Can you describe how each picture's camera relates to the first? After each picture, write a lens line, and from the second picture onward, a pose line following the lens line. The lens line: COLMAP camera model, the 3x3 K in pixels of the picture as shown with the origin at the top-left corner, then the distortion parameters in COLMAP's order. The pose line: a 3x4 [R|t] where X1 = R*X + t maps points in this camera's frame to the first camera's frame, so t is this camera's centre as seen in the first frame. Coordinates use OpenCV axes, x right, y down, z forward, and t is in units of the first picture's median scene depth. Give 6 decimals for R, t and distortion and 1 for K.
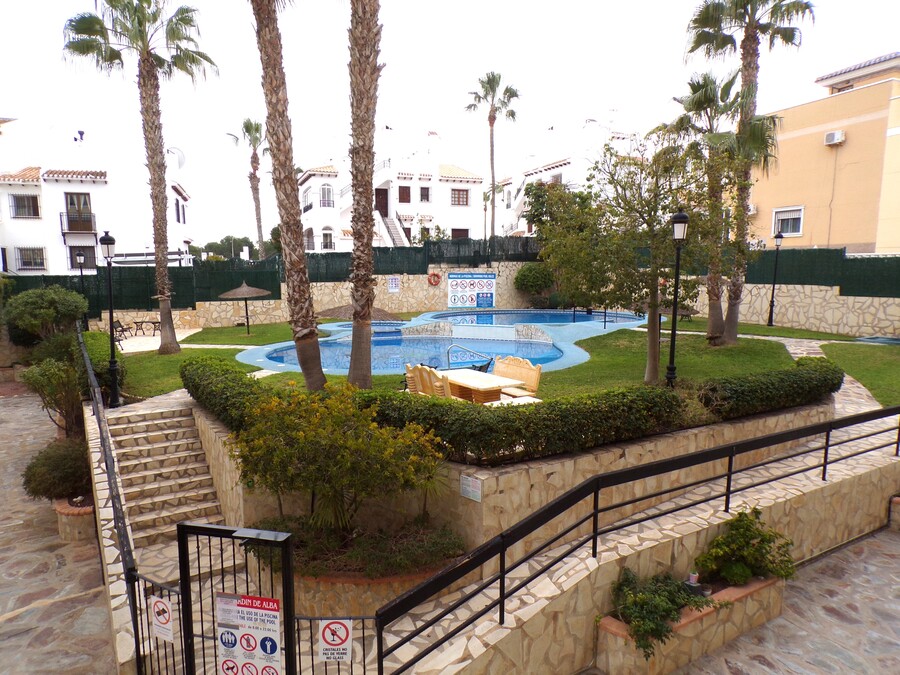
lens RADIAL K [[609.5, 0, 453.4], [0, 609.5, 342.6], [0, 0, 1]] dist [-0.005647, 0.029954]
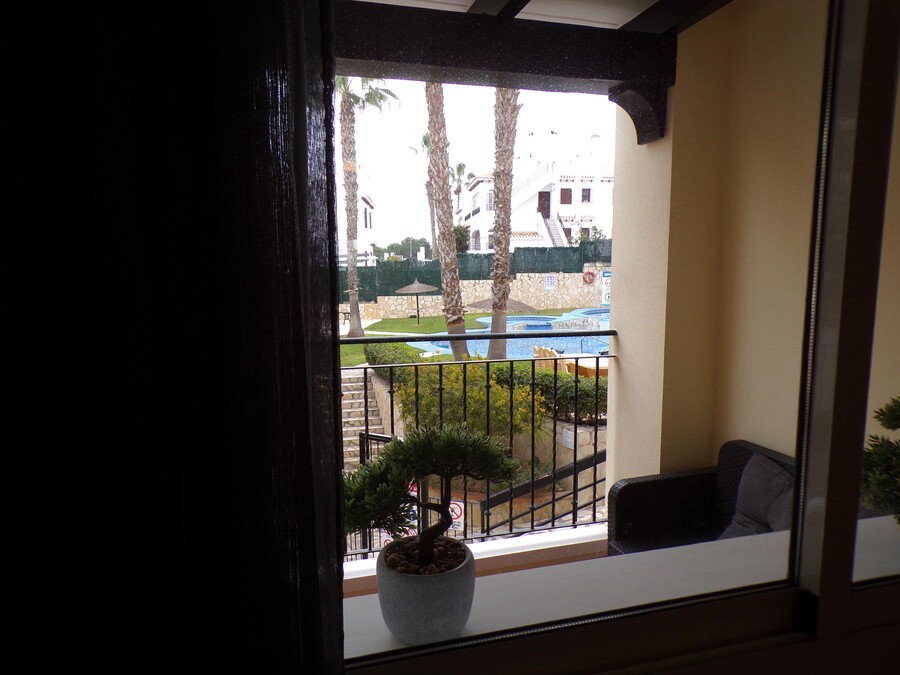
lens RADIAL K [[609.5, 0, 453.4], [0, 609.5, 342.6], [0, 0, 1]] dist [-0.005647, 0.029954]
pose [[0.961736, 0.030948, -0.272223, 0.041916], [-0.030181, 0.999520, 0.007006, 0.010034], [0.272309, 0.001478, 0.962209, -0.093139]]
